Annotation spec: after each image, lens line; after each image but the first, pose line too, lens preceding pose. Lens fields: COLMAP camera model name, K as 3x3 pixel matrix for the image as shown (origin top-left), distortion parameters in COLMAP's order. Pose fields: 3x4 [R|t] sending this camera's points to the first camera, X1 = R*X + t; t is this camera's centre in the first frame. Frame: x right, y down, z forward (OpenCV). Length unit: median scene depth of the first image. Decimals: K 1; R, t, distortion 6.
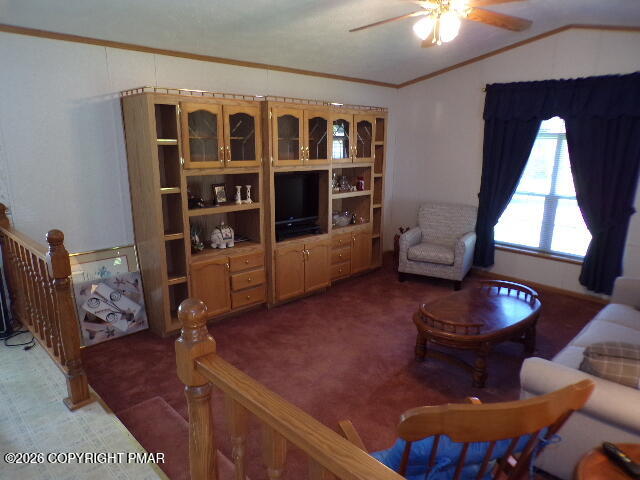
lens RADIAL K [[439.3, 0, 320.0], [0, 439.3, 240.0], [0, 0, 1]] dist [-0.023197, 0.048419]
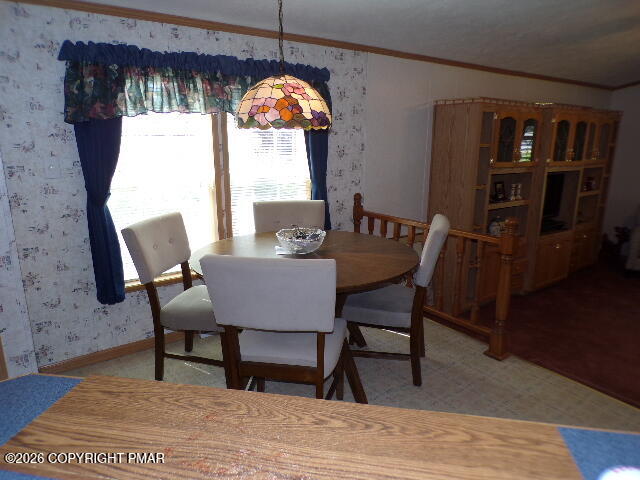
lens RADIAL K [[439.3, 0, 320.0], [0, 439.3, 240.0], [0, 0, 1]] dist [-0.023197, 0.048419]
pose [[0.989289, 0.039684, -0.140476, -0.440443], [-0.038195, 0.999182, 0.013286, 0.020372], [0.140888, -0.007779, 0.989995, -0.148452]]
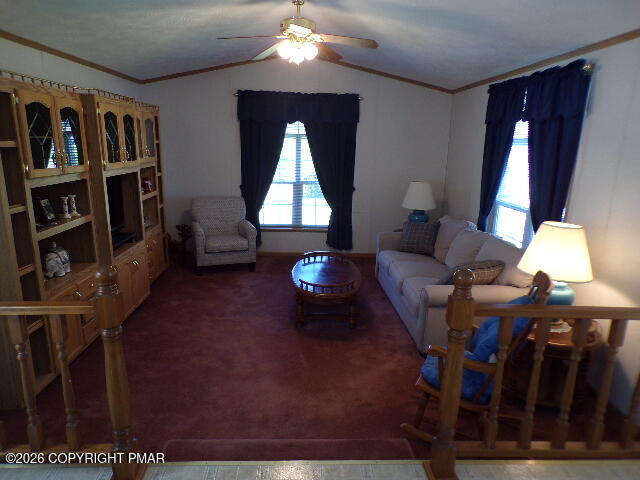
lens RADIAL K [[439.3, 0, 320.0], [0, 439.3, 240.0], [0, 0, 1]] dist [-0.023197, 0.048419]
pose [[0.669172, -0.163483, 0.724901, -0.406153], [0.151766, 0.985005, 0.082045, -0.033804], [-0.727445, 0.055113, 0.683949, 0.092202]]
